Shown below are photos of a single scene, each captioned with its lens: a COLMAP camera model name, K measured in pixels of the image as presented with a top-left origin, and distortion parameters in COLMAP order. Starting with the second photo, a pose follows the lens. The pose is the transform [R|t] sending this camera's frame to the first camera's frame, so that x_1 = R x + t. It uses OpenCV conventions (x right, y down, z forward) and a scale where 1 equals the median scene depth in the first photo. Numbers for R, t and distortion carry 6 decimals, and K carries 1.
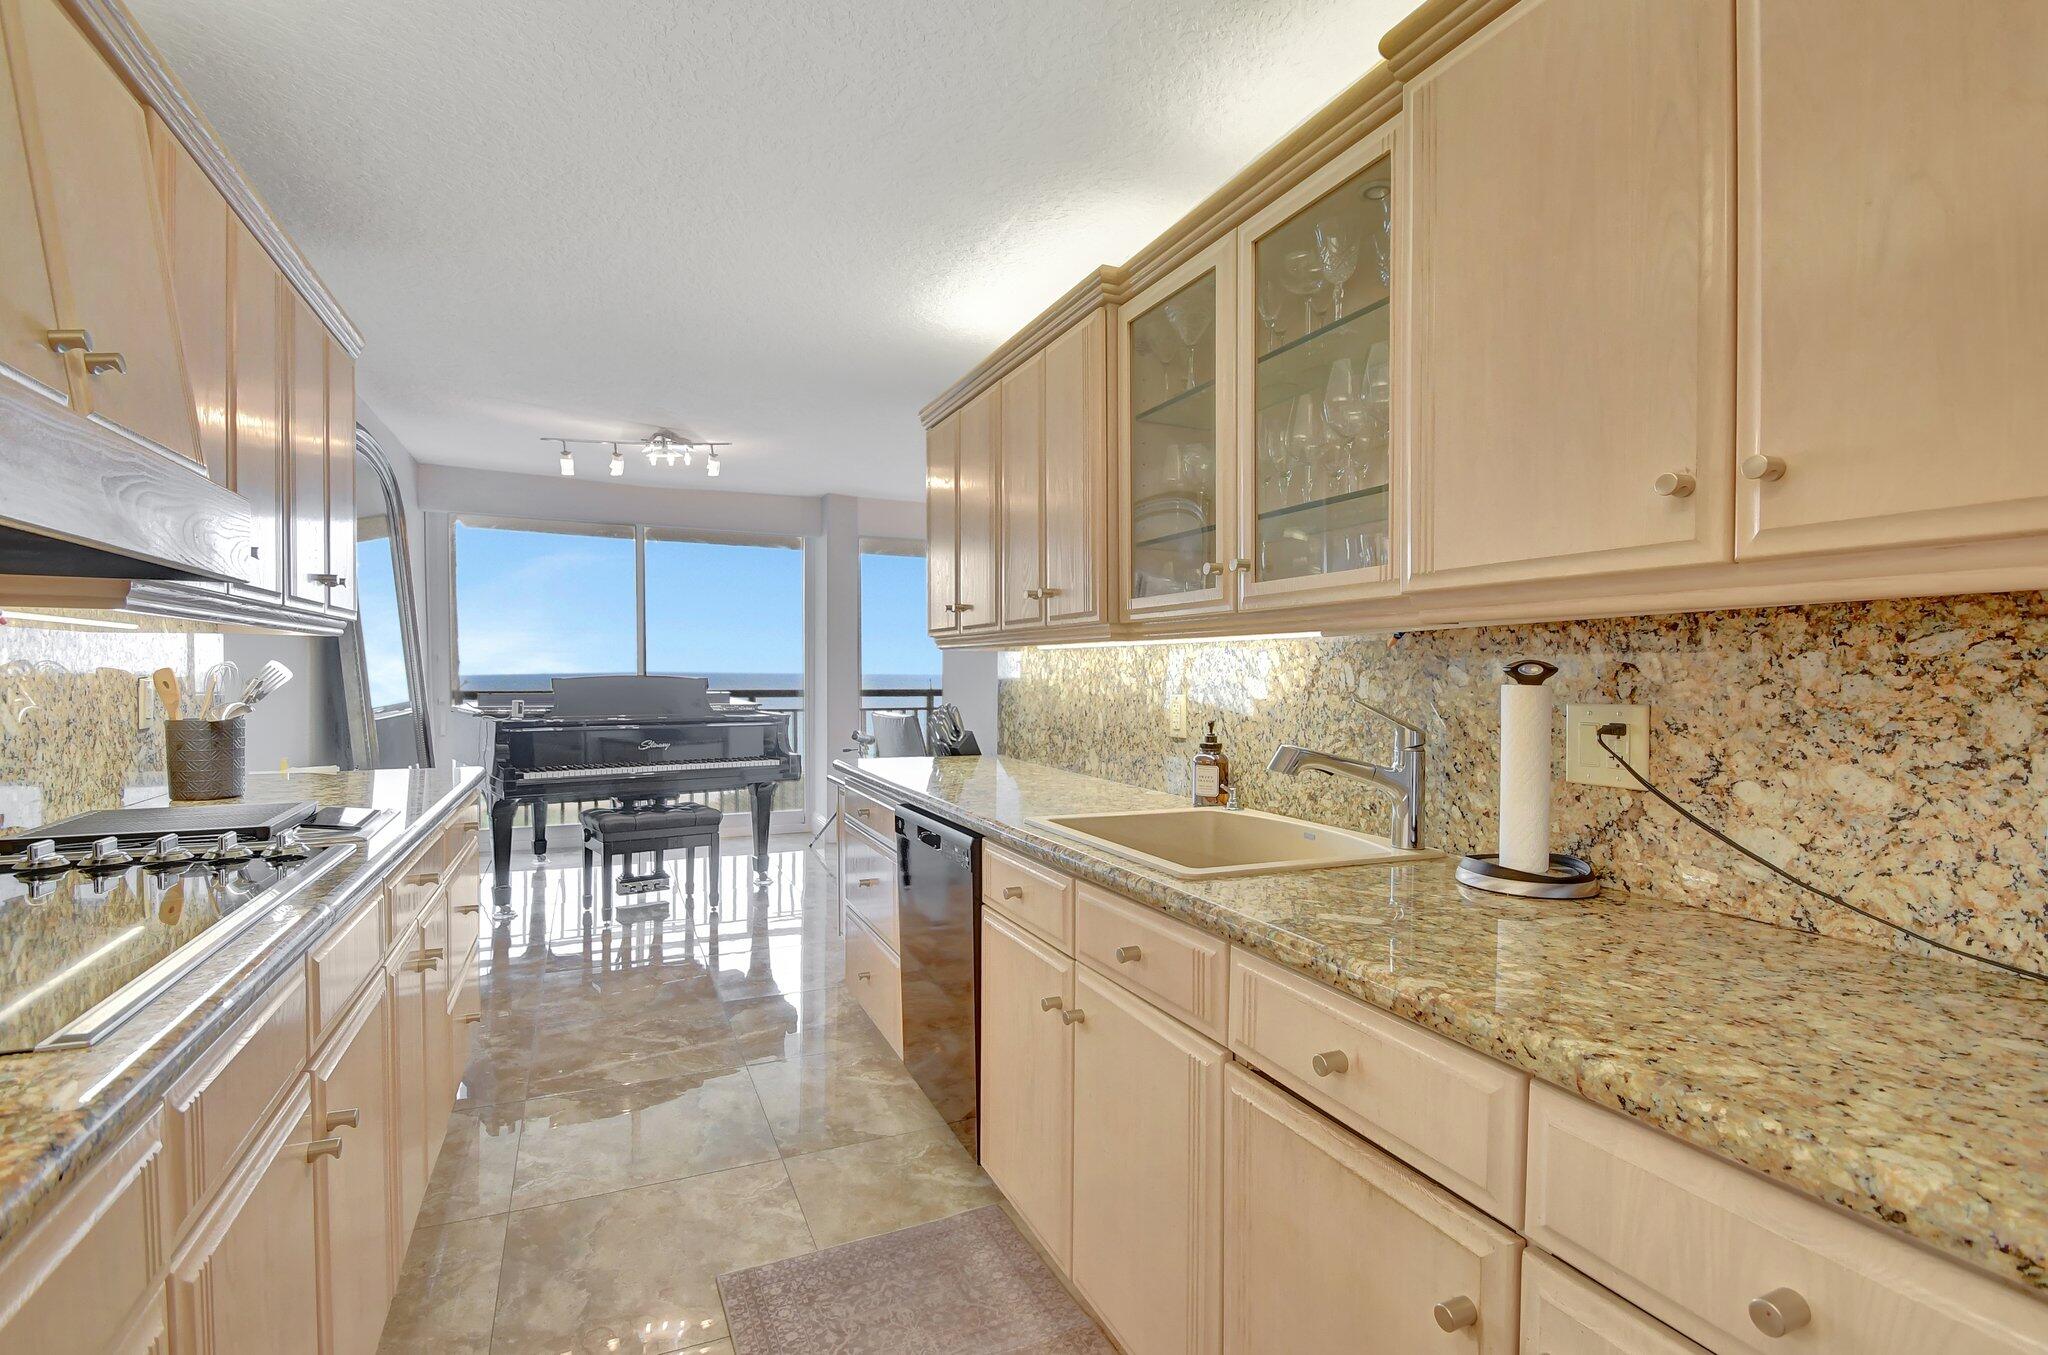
lens RADIAL K [[938.8, 0, 1033.6], [0, 938.8, 684.8], [0, 0, 1]] dist [0.028840, -0.030285]
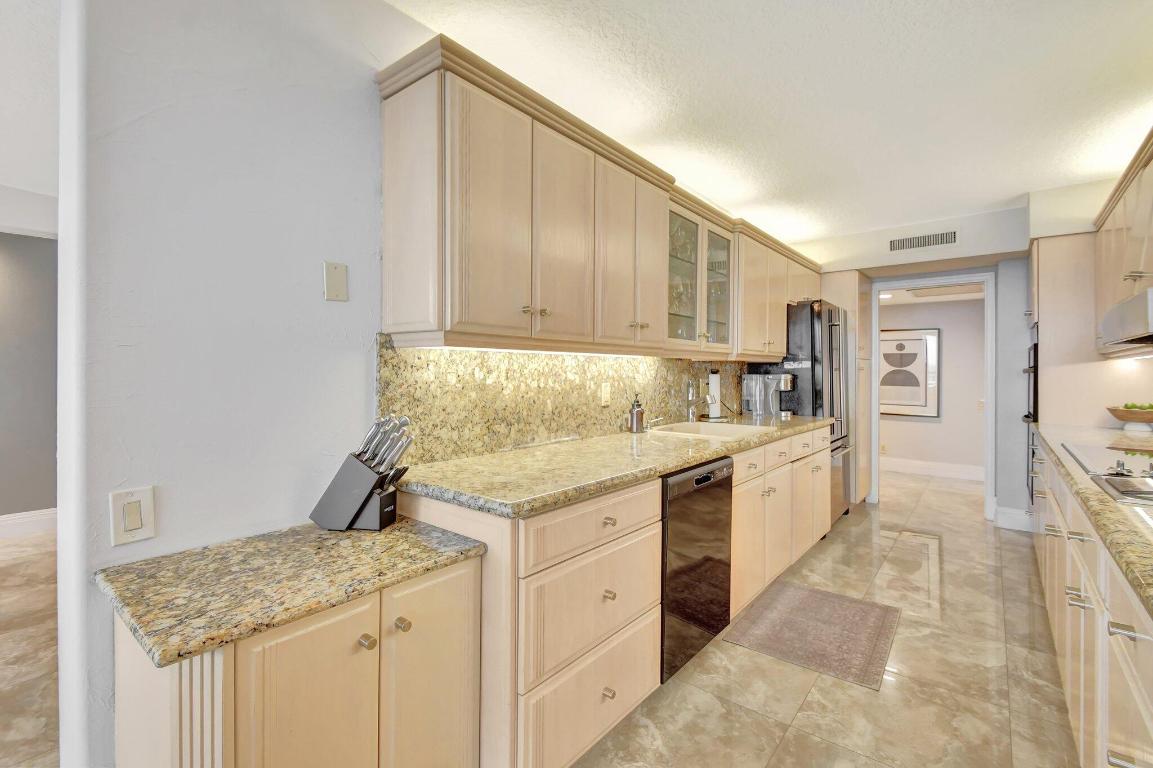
lens RADIAL K [[521.1, 0, 575.3], [0, 521.1, 374.6], [0, 0, 1]] dist [0.025365, -0.000065]
pose [[-0.432419, -0.004097, 0.901663, -0.682074], [0.014773, 0.999823, 0.011628, -0.017787], [-0.901552, 0.018349, -0.432282, 1.324561]]
